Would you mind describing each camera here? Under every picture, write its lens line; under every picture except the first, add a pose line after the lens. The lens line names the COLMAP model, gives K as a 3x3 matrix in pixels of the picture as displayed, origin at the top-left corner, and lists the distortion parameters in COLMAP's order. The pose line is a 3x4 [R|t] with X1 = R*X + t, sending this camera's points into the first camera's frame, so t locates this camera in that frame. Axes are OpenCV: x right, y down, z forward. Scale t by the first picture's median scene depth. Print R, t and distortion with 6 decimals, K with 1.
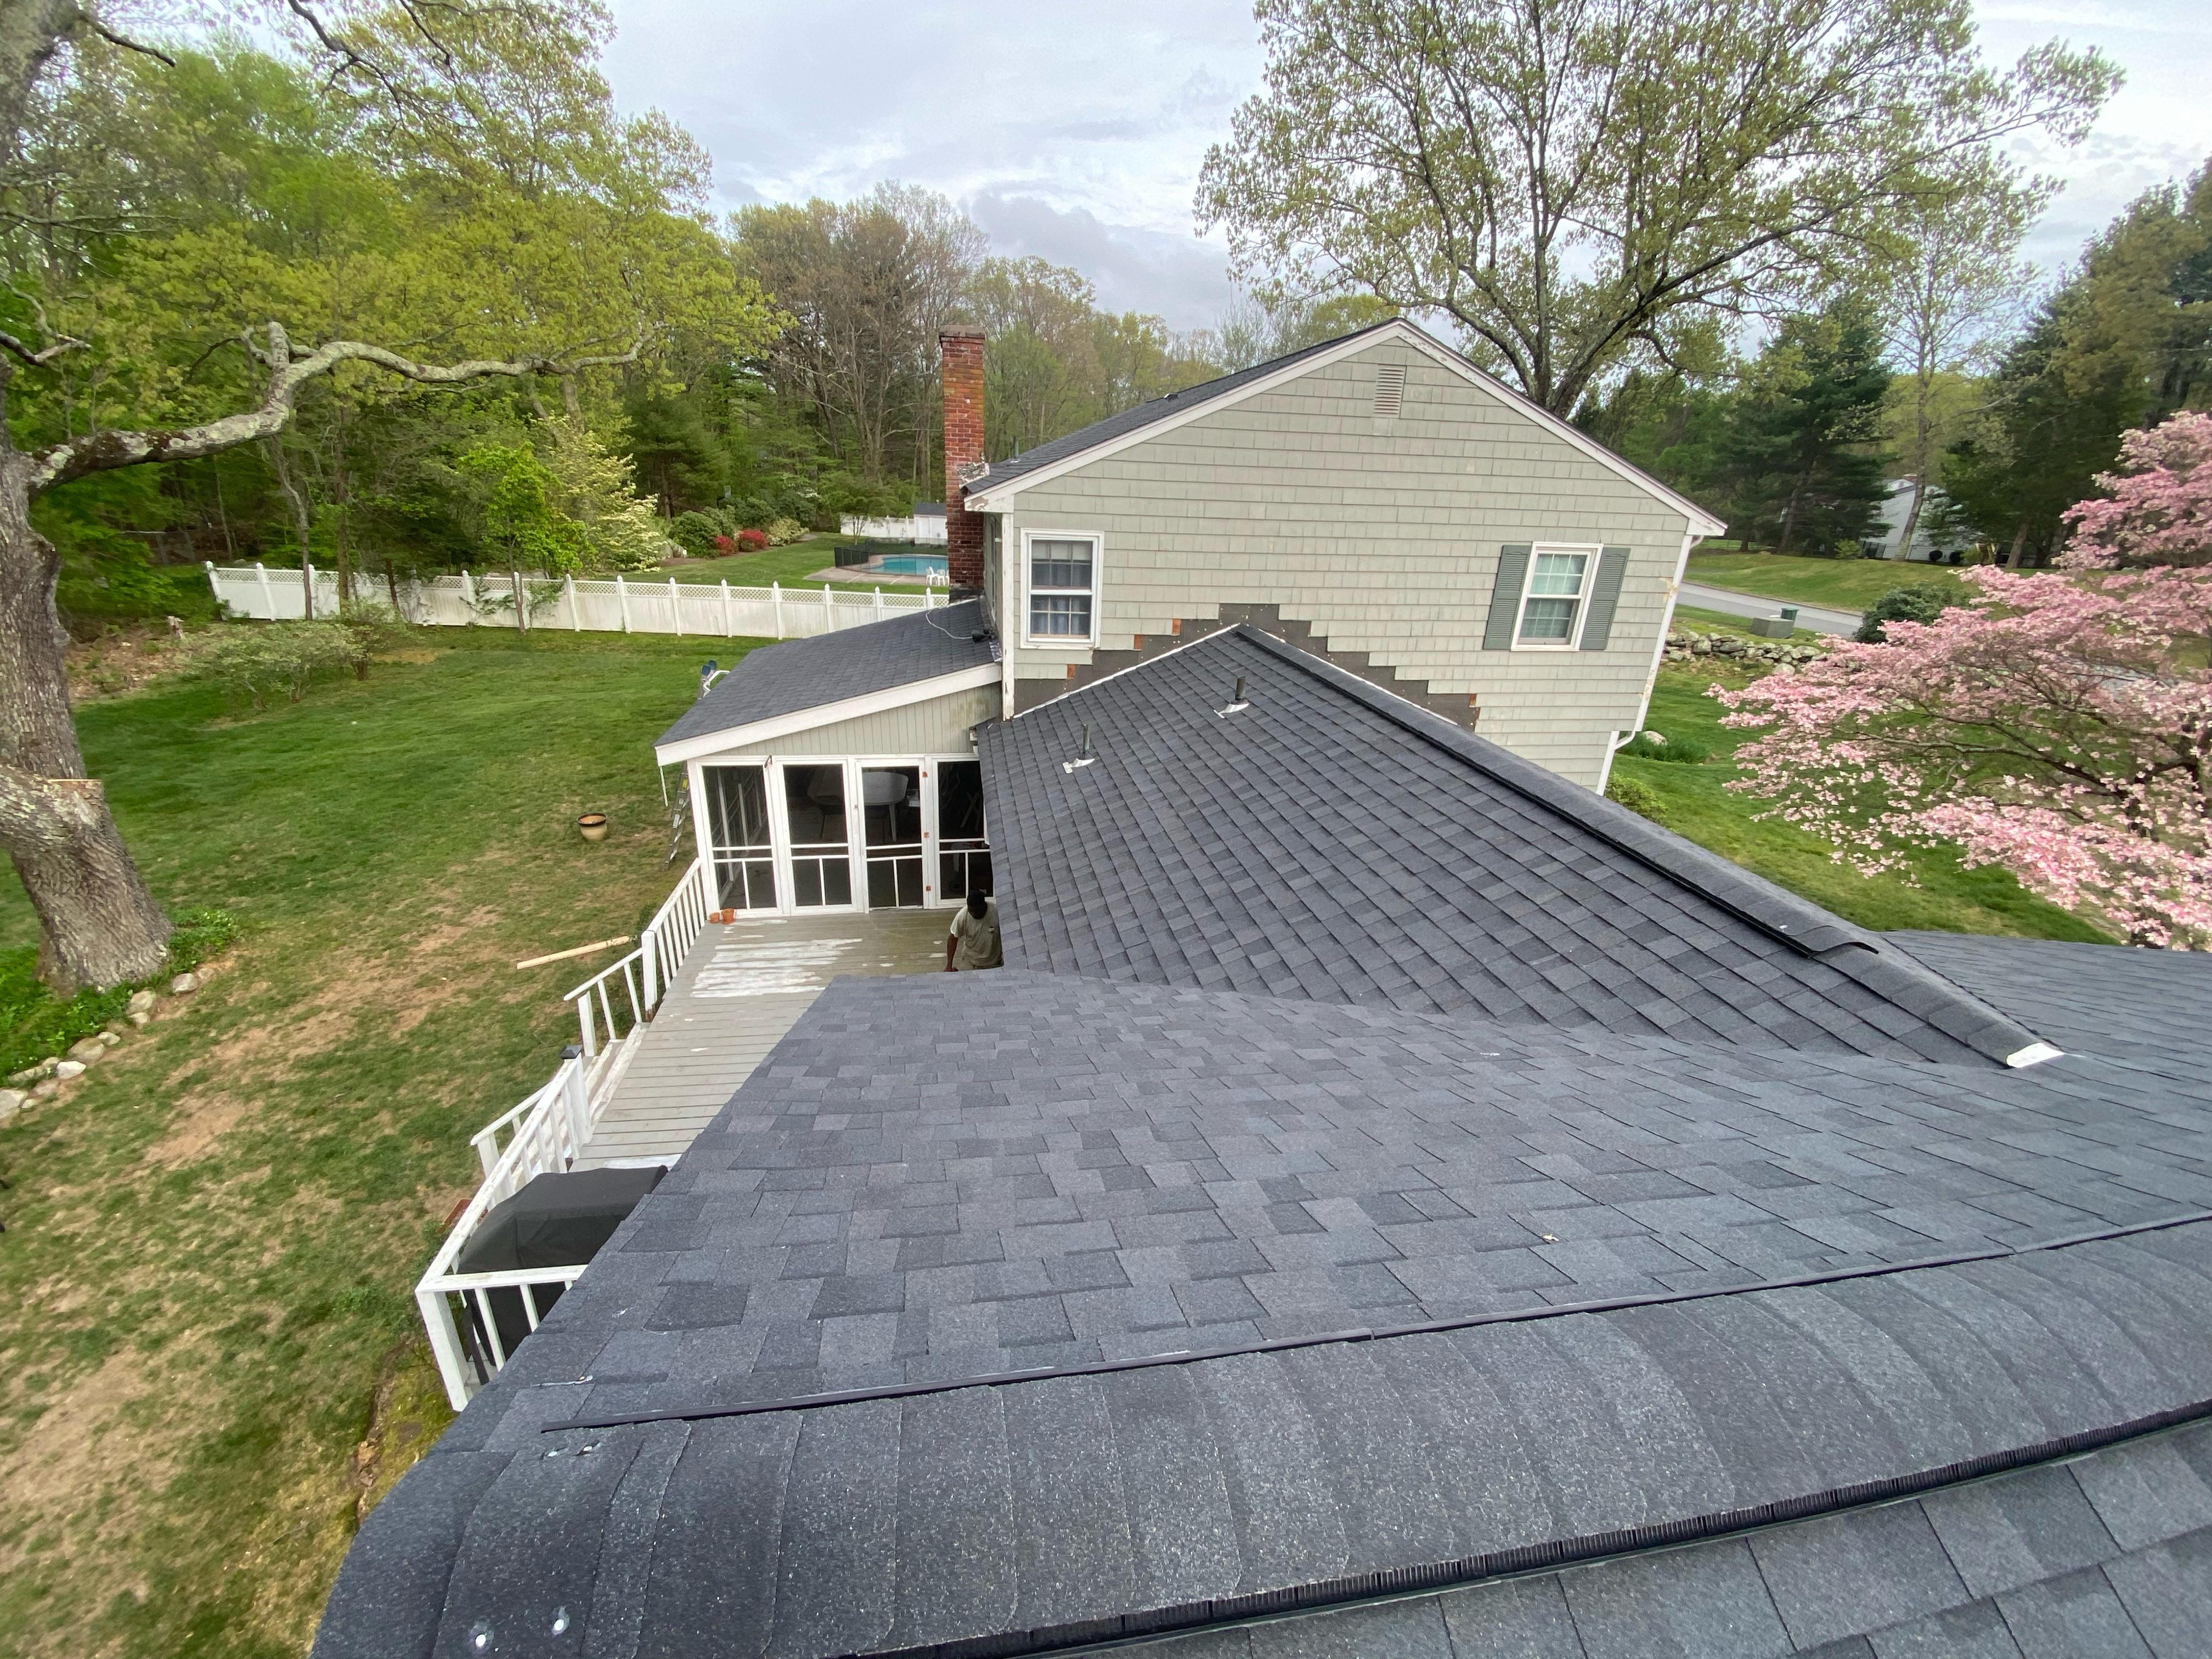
lens RADIAL K [[883.0, 0, 1106.0], [0, 883.0, 829.5], [0, 0, 1]] dist [0.001744, -0.012184]
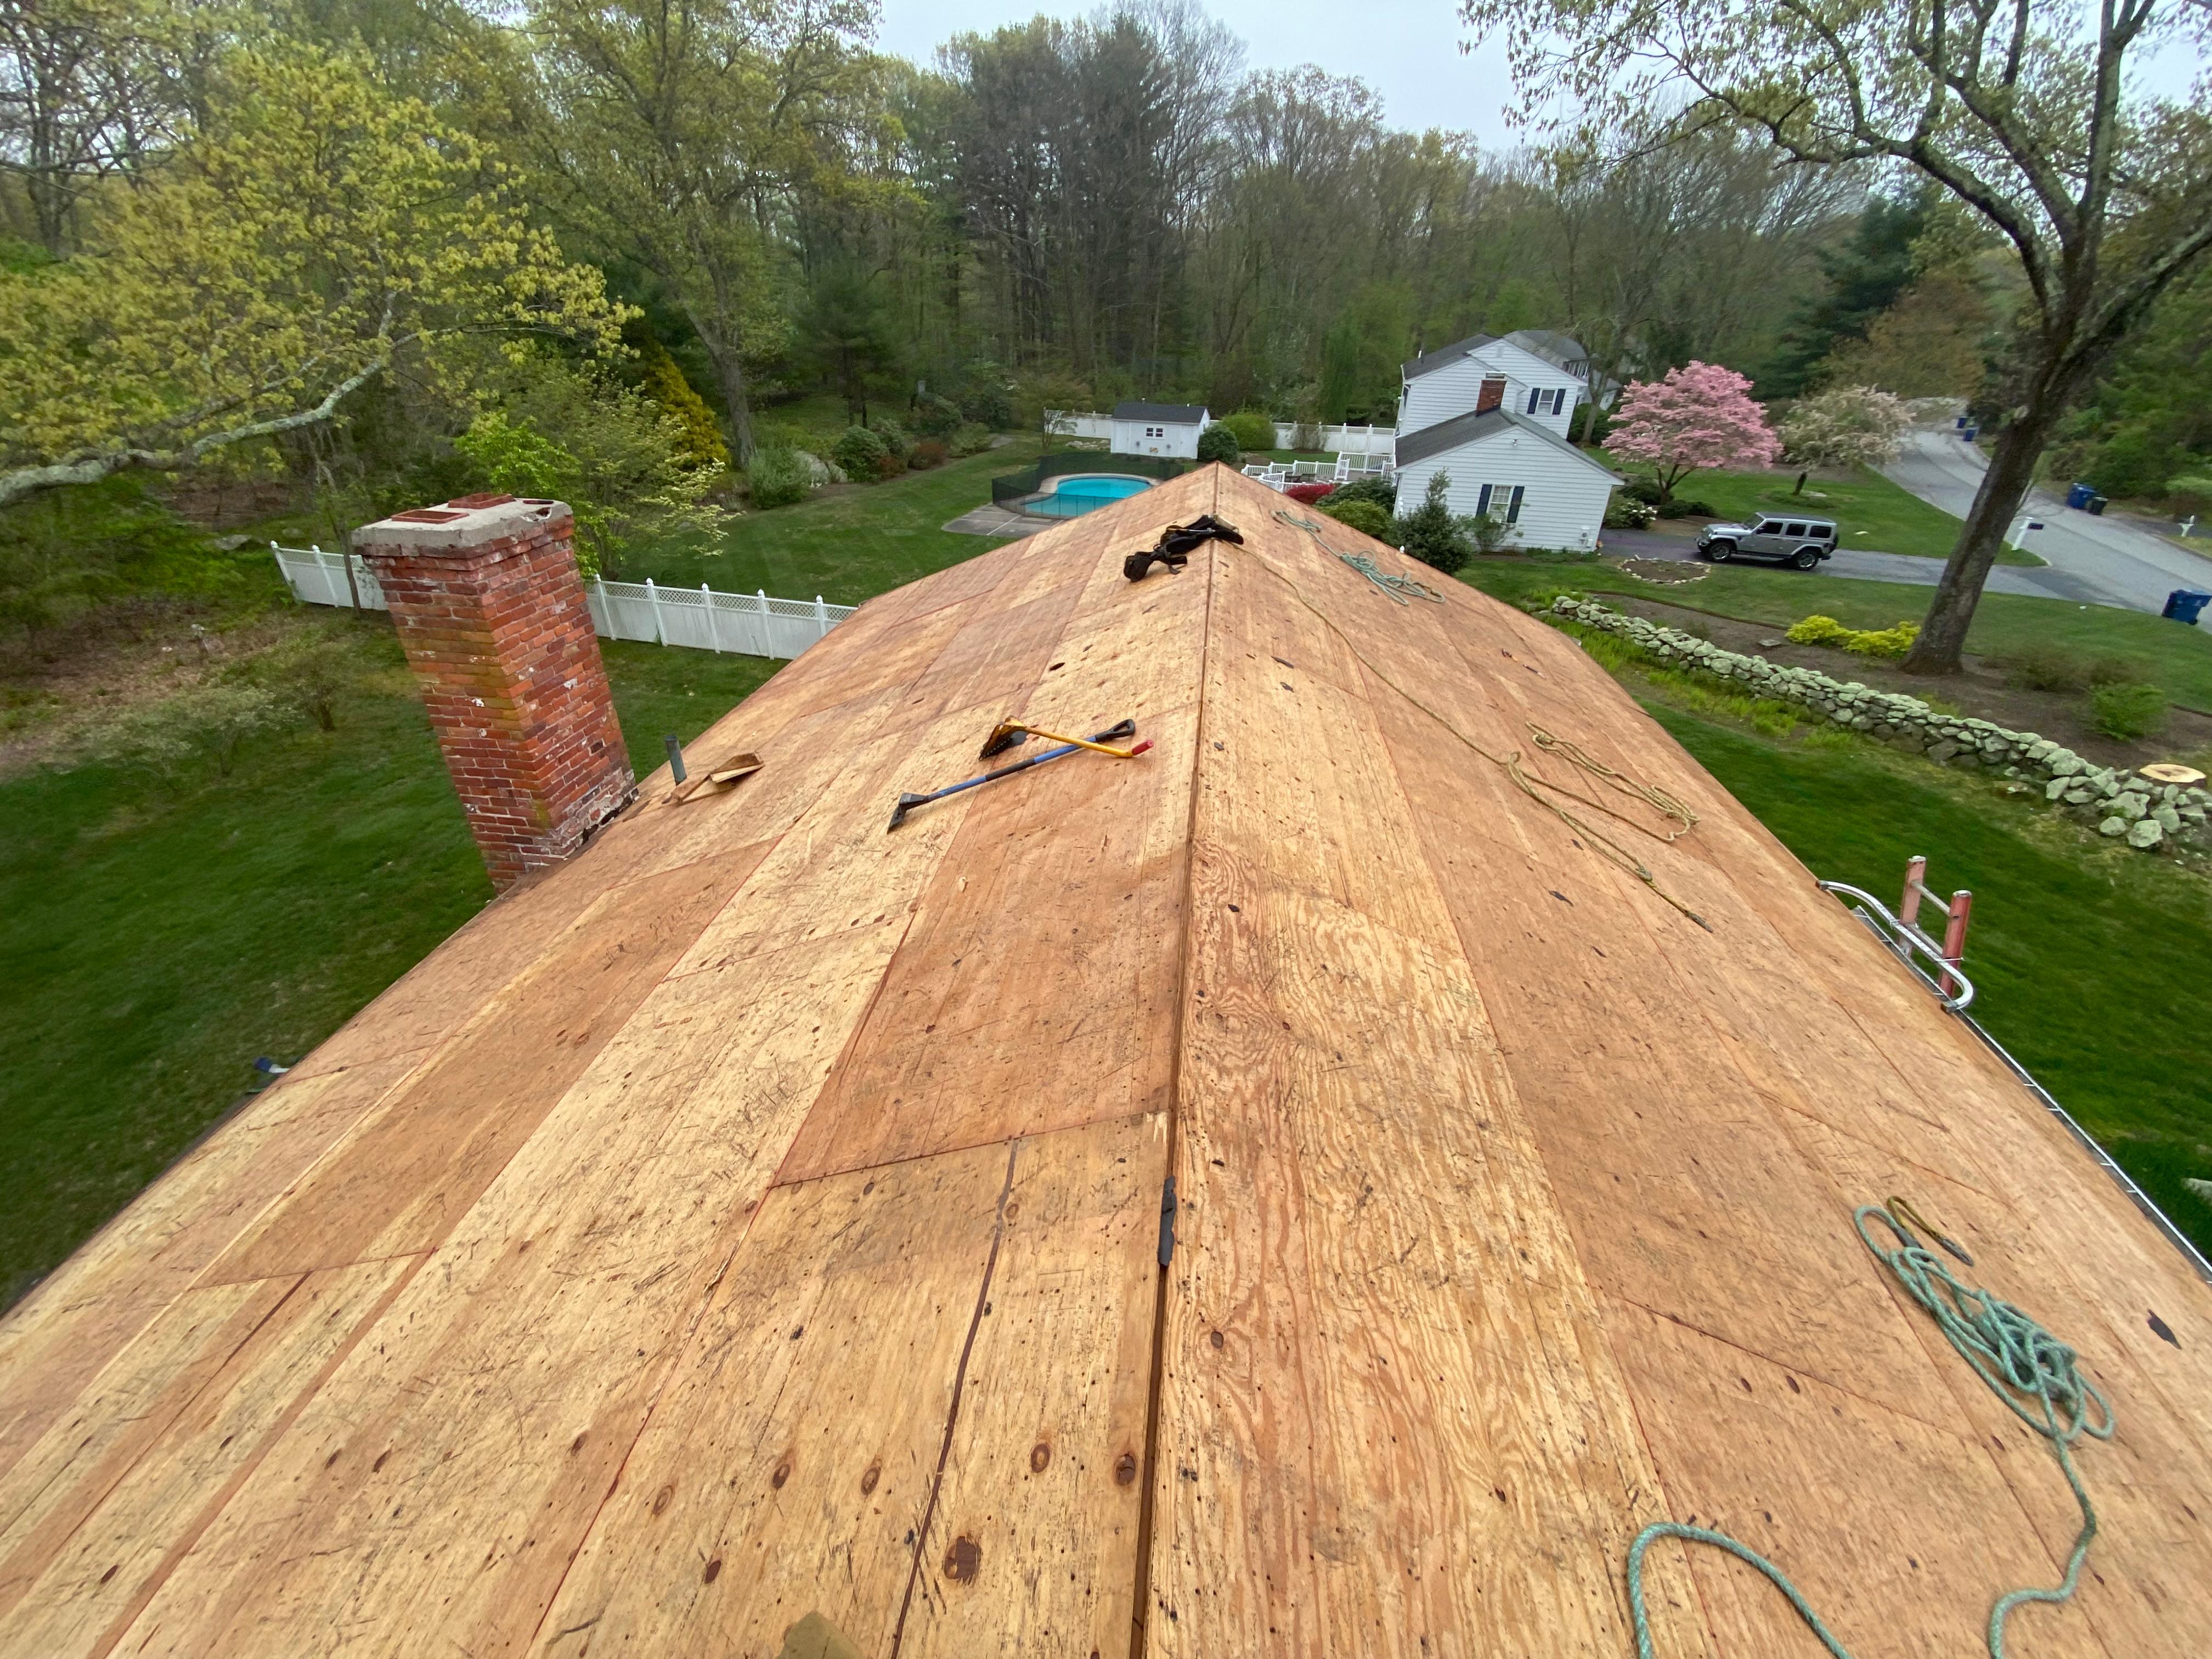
lens RADIAL K [[883.0, 0, 1106.0], [0, 883.0, 829.5], [0, 0, 1]] dist [0.001744, -0.012184]
pose [[0.958824, 0.127864, -0.253591, 0.048263], [-0.089452, 0.983436, 0.157646, -0.115482], [0.269547, -0.128470, 0.954379, 0.154059]]
